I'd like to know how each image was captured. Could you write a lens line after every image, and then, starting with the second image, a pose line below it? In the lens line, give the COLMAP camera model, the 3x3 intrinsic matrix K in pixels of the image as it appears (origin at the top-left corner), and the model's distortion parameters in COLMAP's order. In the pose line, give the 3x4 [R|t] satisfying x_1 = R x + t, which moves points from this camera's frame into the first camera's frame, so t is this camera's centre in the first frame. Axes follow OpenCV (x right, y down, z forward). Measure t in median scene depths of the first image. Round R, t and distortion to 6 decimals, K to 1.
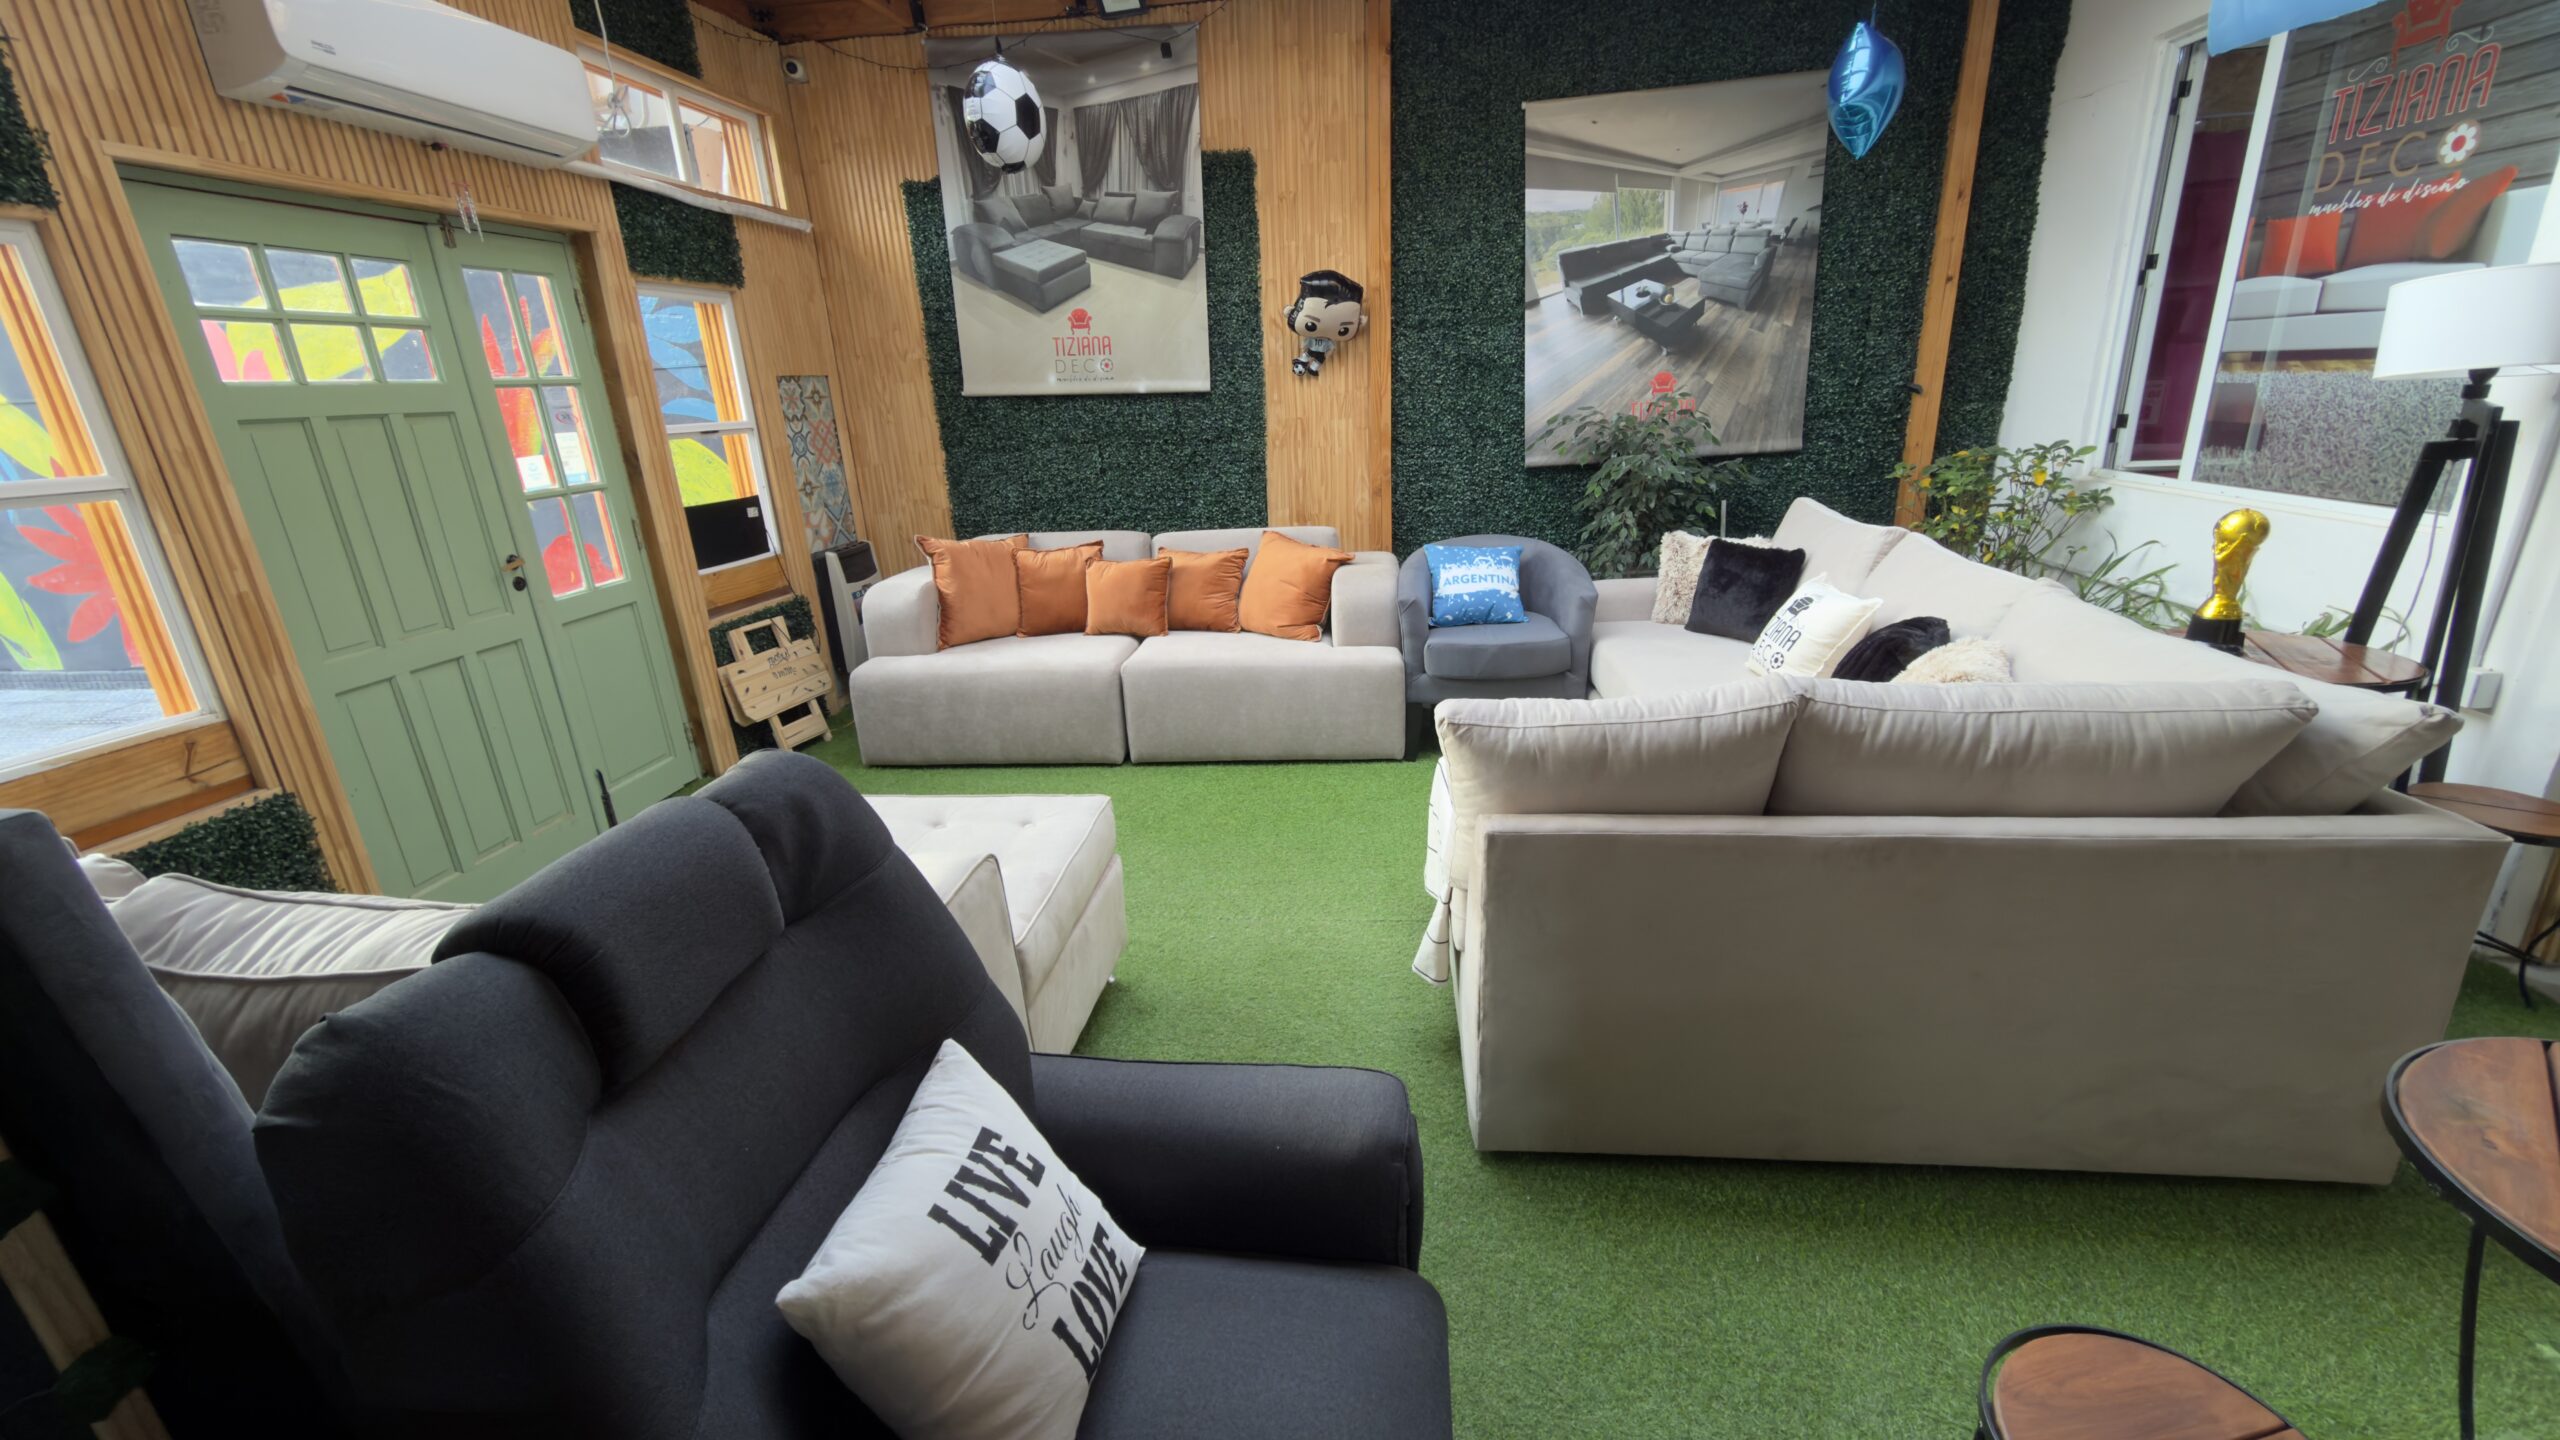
lens RADIAL K [[1021.2, 0, 1280.0], [0, 1021.2, 720.0], [0, 0, 1]] dist [-0.000946, -0.000201]
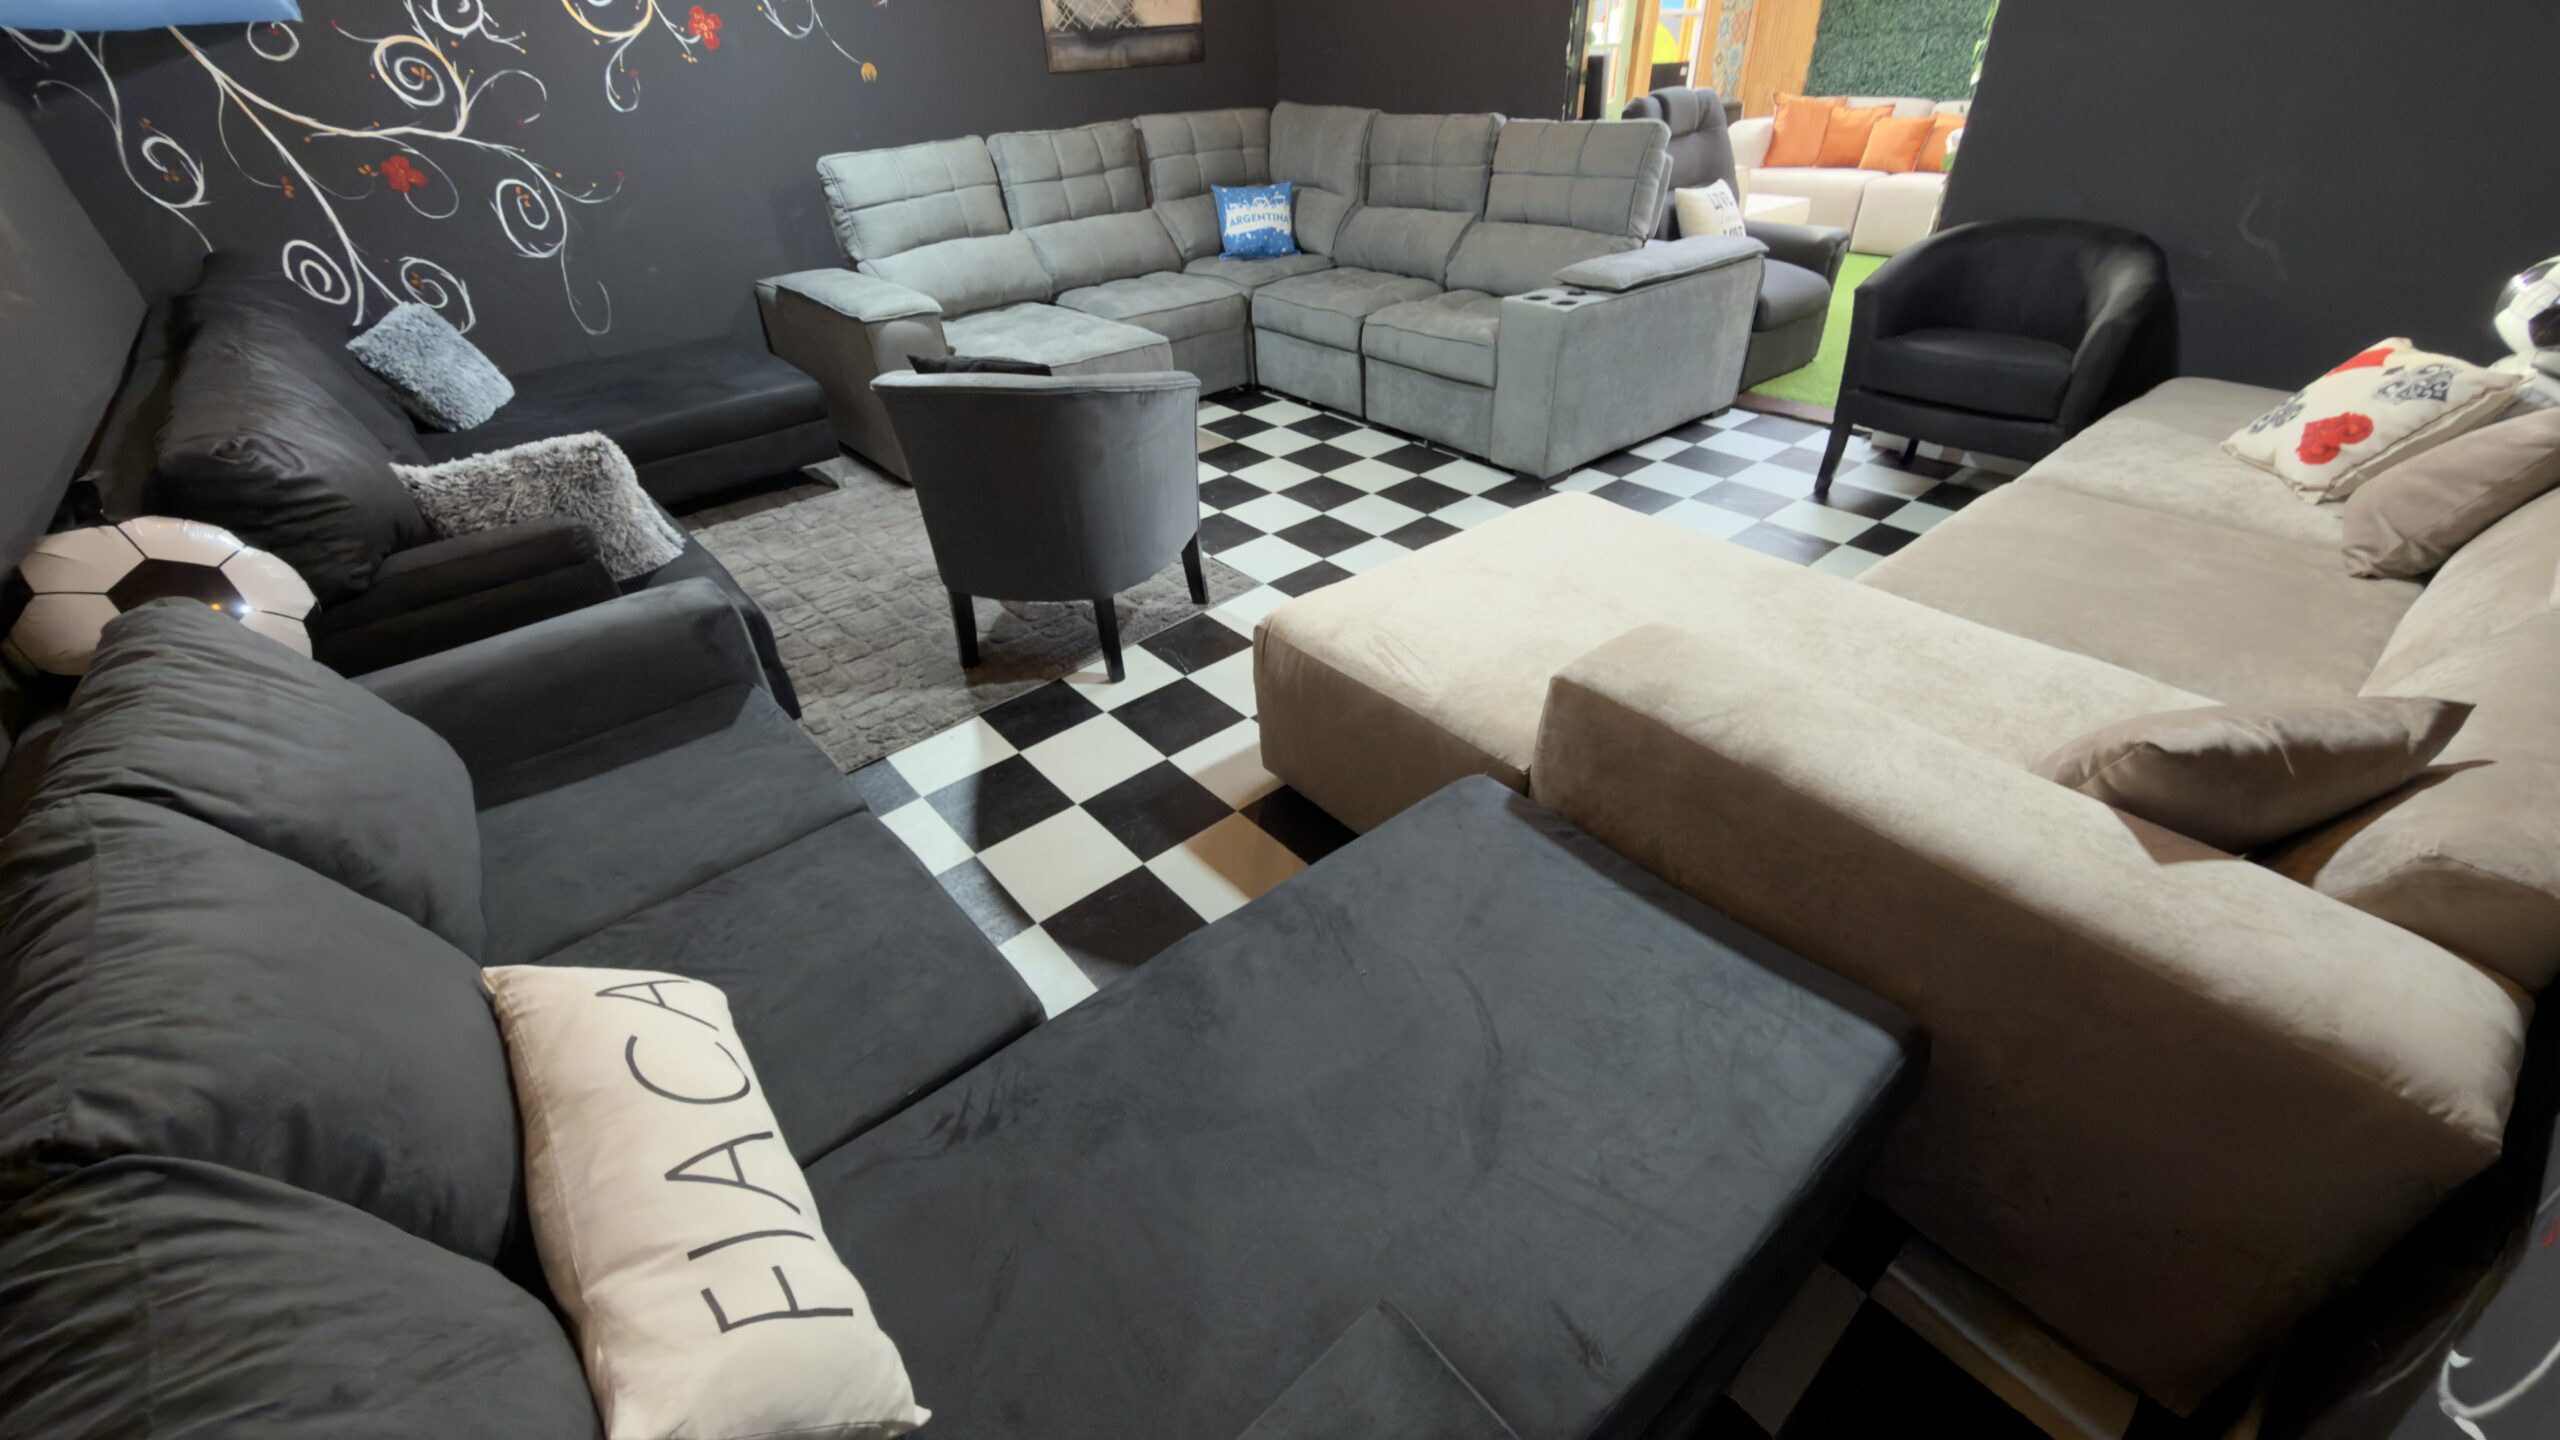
lens RADIAL K [[1021.2, 0, 1280.0], [0, 1021.2, 720.0], [0, 0, 1]] dist [-0.000946, -0.000201]
pose [[0.724123, 0.398482, -0.562901, 0.390265], [-0.210429, 0.904925, 0.369905, 0.290494], [0.656784, -0.149406, 0.739130, -0.874349]]
